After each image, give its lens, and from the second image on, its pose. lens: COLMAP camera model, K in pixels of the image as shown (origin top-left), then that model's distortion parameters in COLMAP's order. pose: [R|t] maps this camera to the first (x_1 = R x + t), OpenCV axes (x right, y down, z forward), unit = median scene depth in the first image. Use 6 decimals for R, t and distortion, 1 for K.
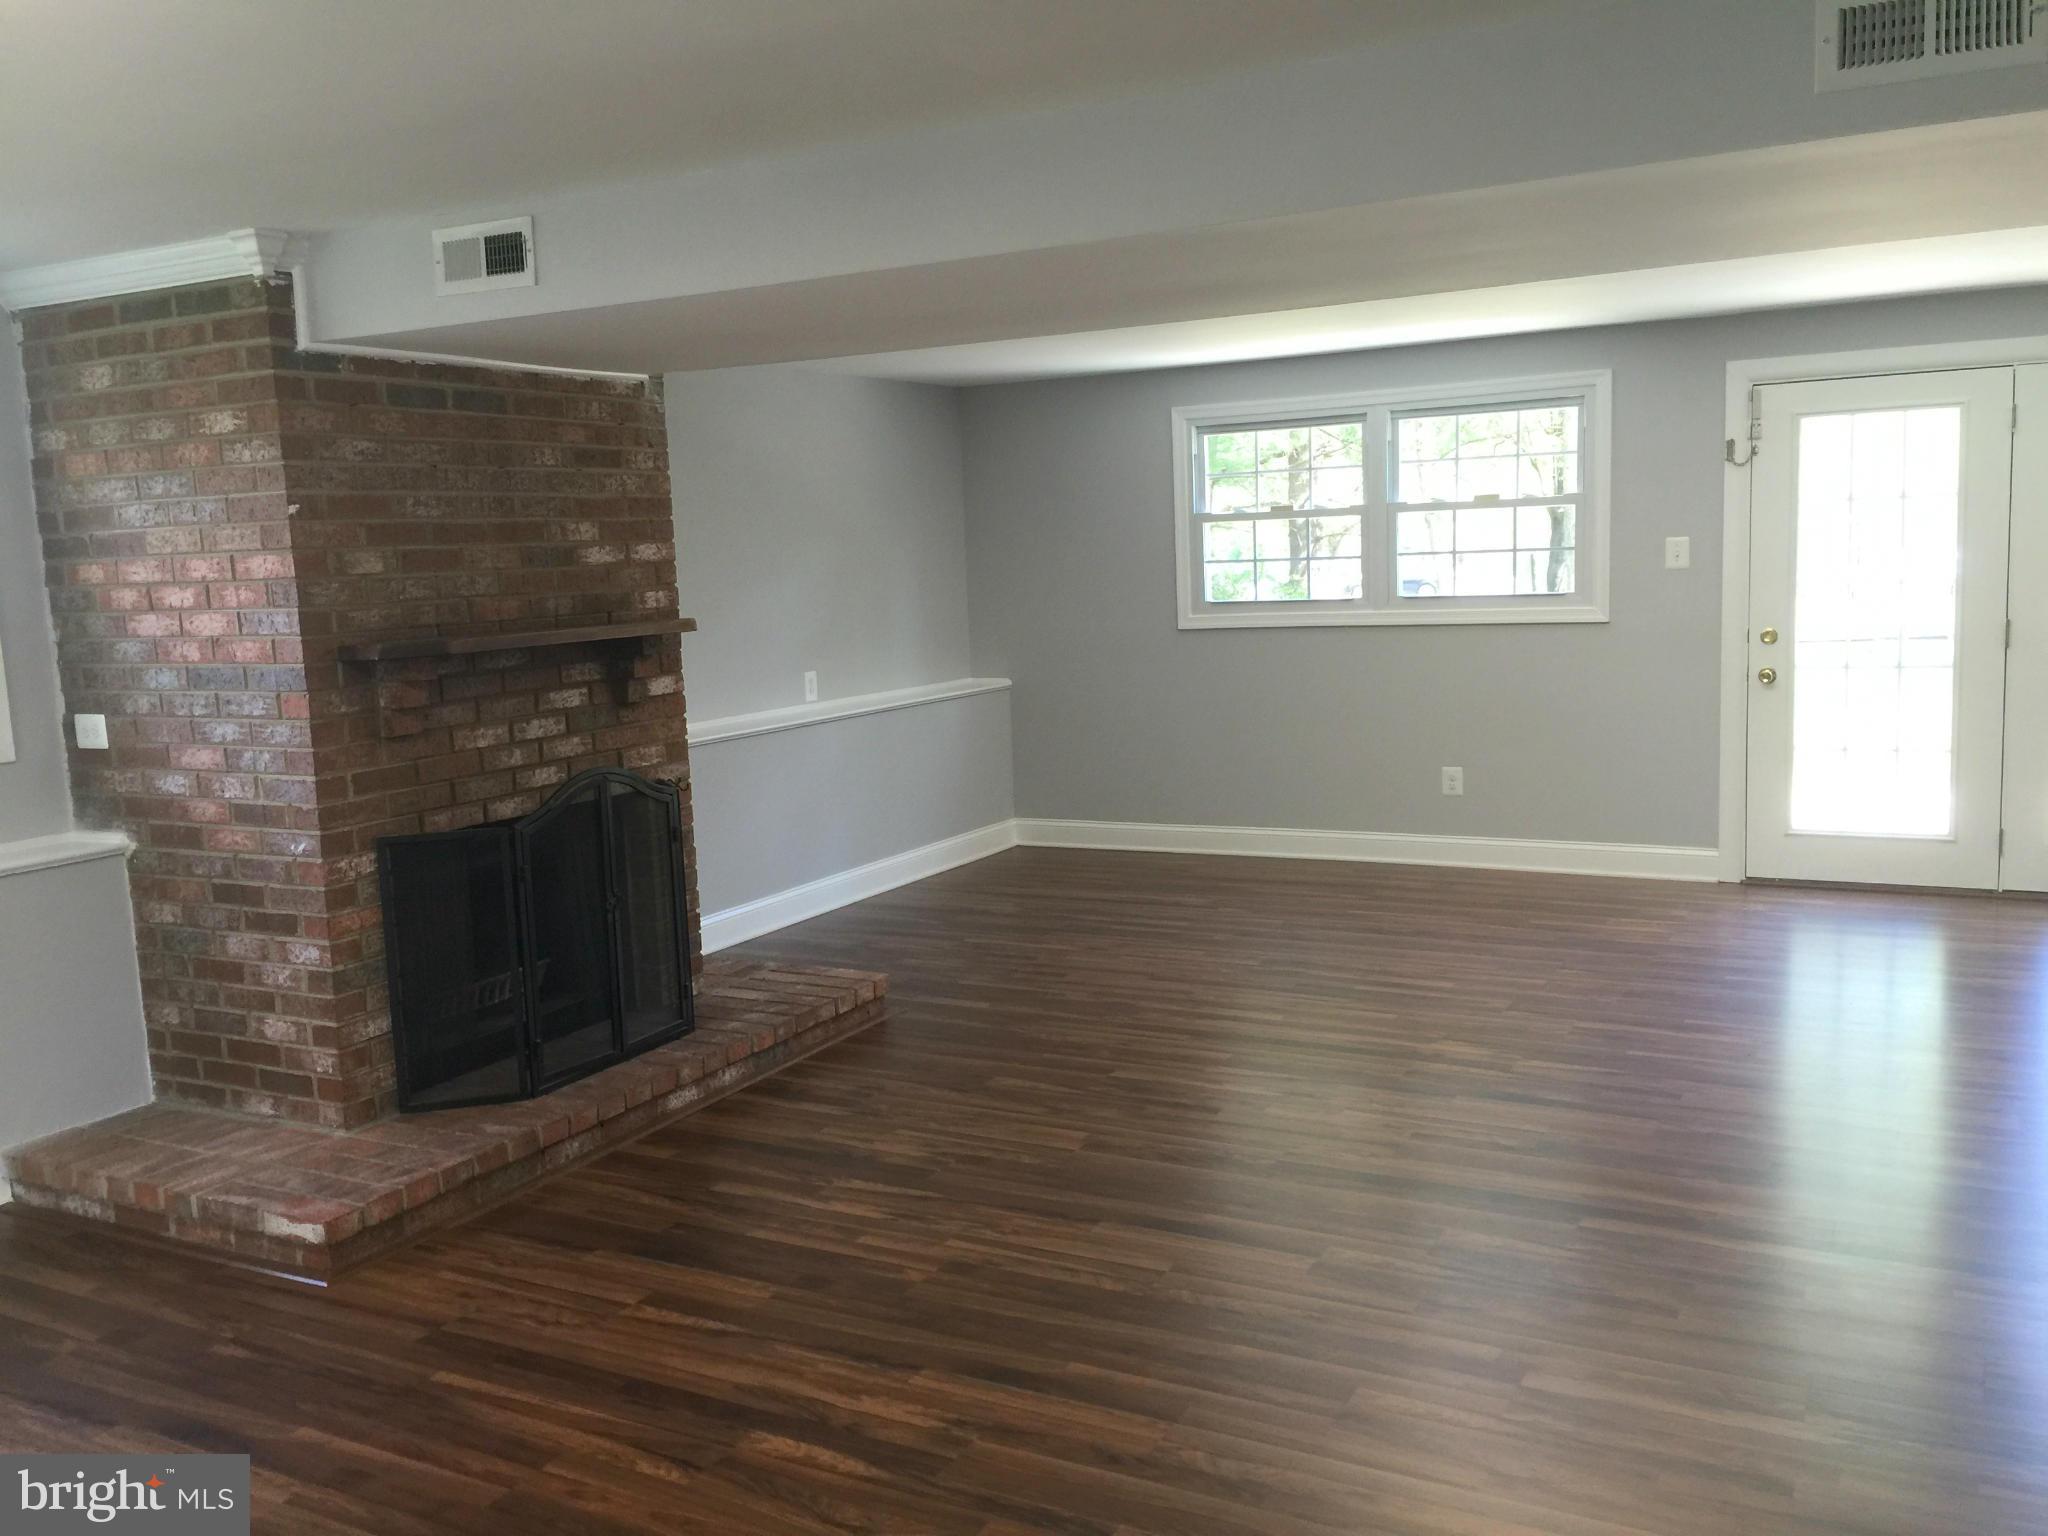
lens RADIAL K [[1748.2, 0, 1019.2], [0, 1748.2, 756.7], [0, 0, 1]] dist [0.077916, -0.106239]
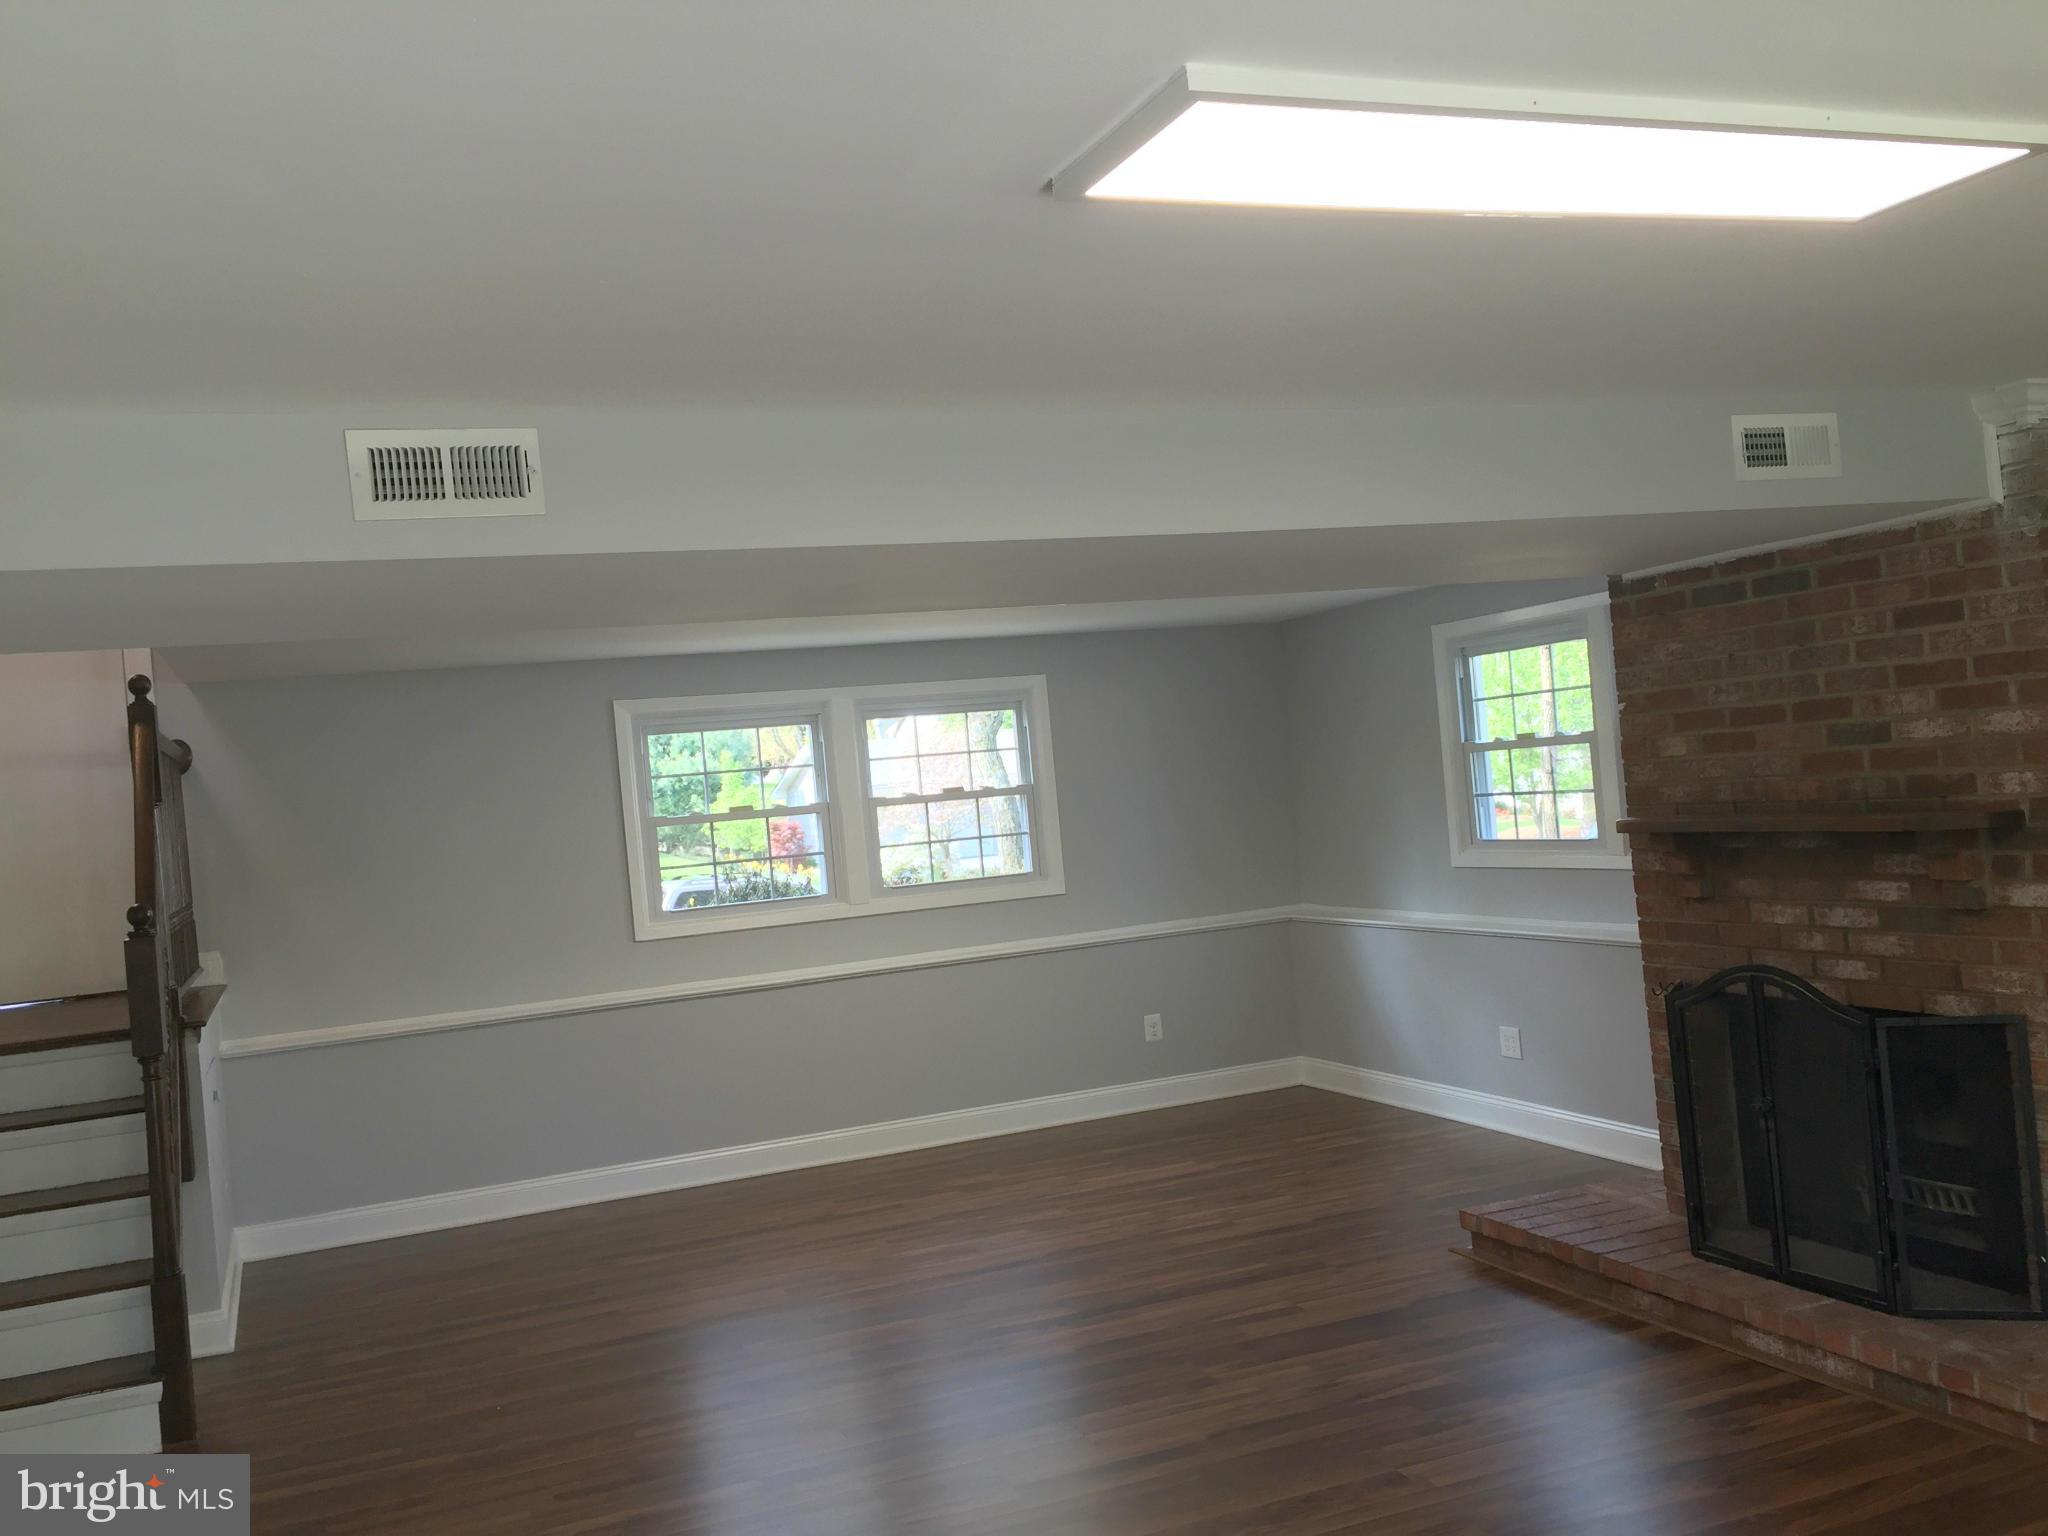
lens RADIAL K [[1748.2, 0, 1020.3], [0, 1748.2, 775.5], [0, 0, 1]] dist [0.077916, -0.106239]
pose [[-0.628162, 0.086777, -0.773228, 0.751254], [0.011299, 0.994674, 0.102449, -0.200040], [0.778000, 0.055618, -0.625797, 1.294945]]
